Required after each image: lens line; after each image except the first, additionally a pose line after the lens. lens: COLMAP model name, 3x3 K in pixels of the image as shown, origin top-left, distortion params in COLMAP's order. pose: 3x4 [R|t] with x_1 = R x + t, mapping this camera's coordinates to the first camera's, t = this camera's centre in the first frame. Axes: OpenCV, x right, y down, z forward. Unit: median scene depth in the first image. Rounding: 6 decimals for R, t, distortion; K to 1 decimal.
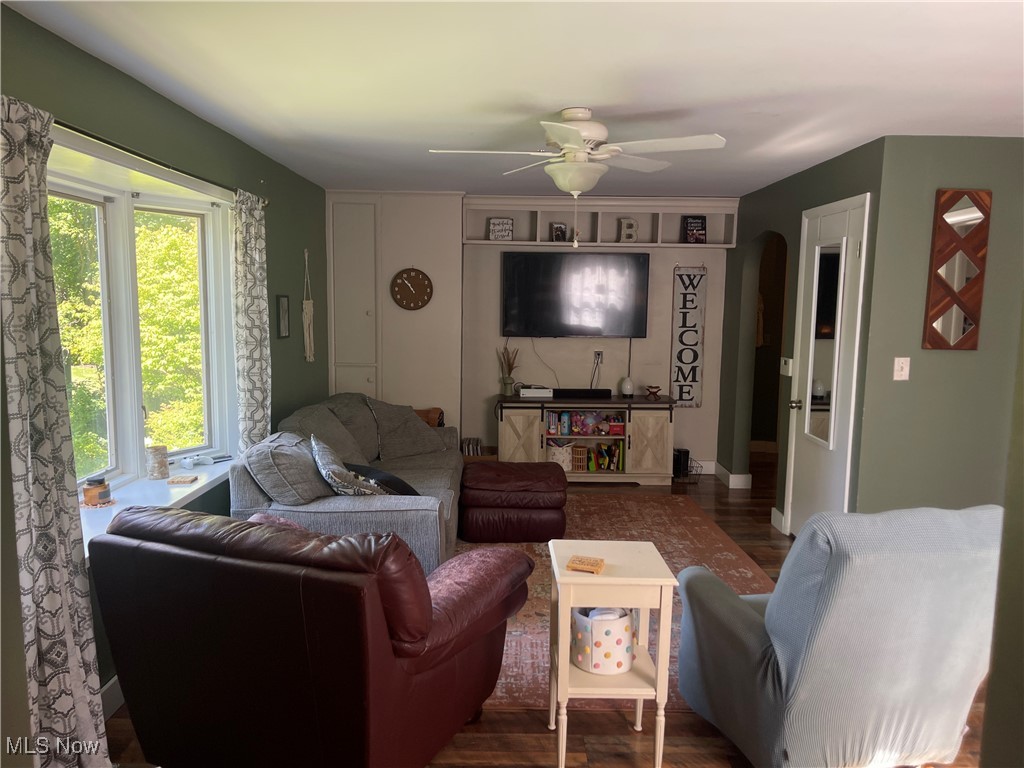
lens RADIAL K [[775.7, 0, 510.6], [0, 775.7, 387.0], [0, 0, 1]] dist [0.026449, -0.008019]
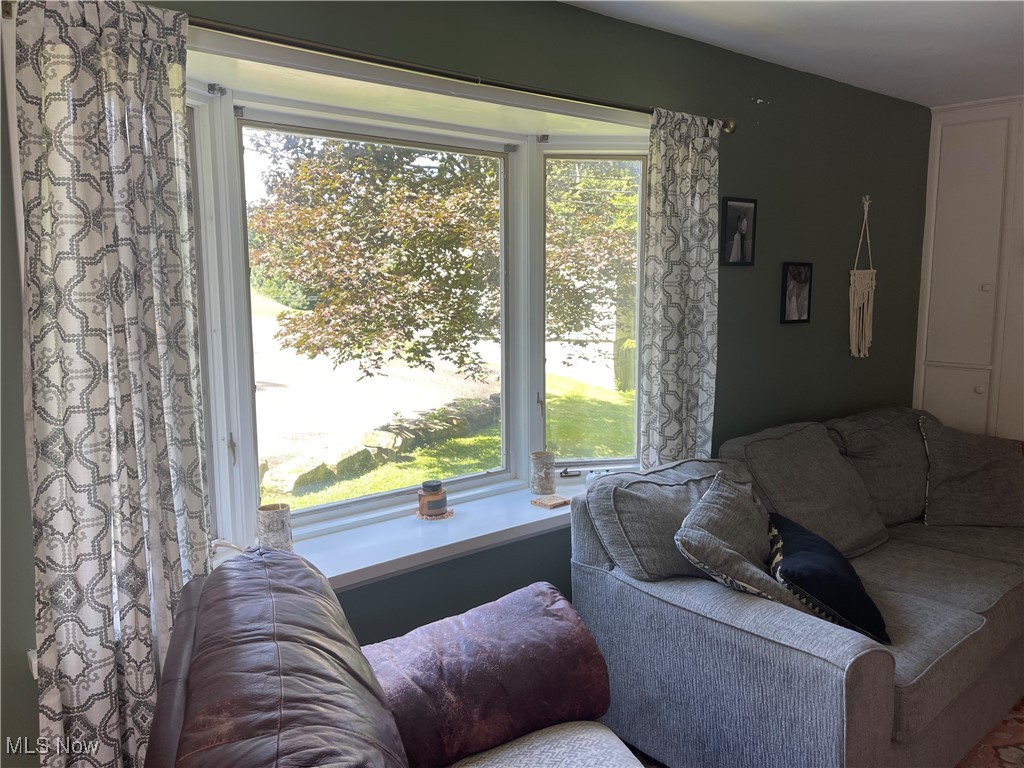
lens RADIAL K [[775.7, 0, 513.2], [0, 775.7, 381.1], [0, 0, 1]] dist [0.026449, -0.008019]
pose [[0.630822, 0.085000, -0.771258, 0.140721], [-0.074034, 0.996040, 0.049220, -0.035907], [0.772388, 0.026050, 0.634617, 0.489431]]
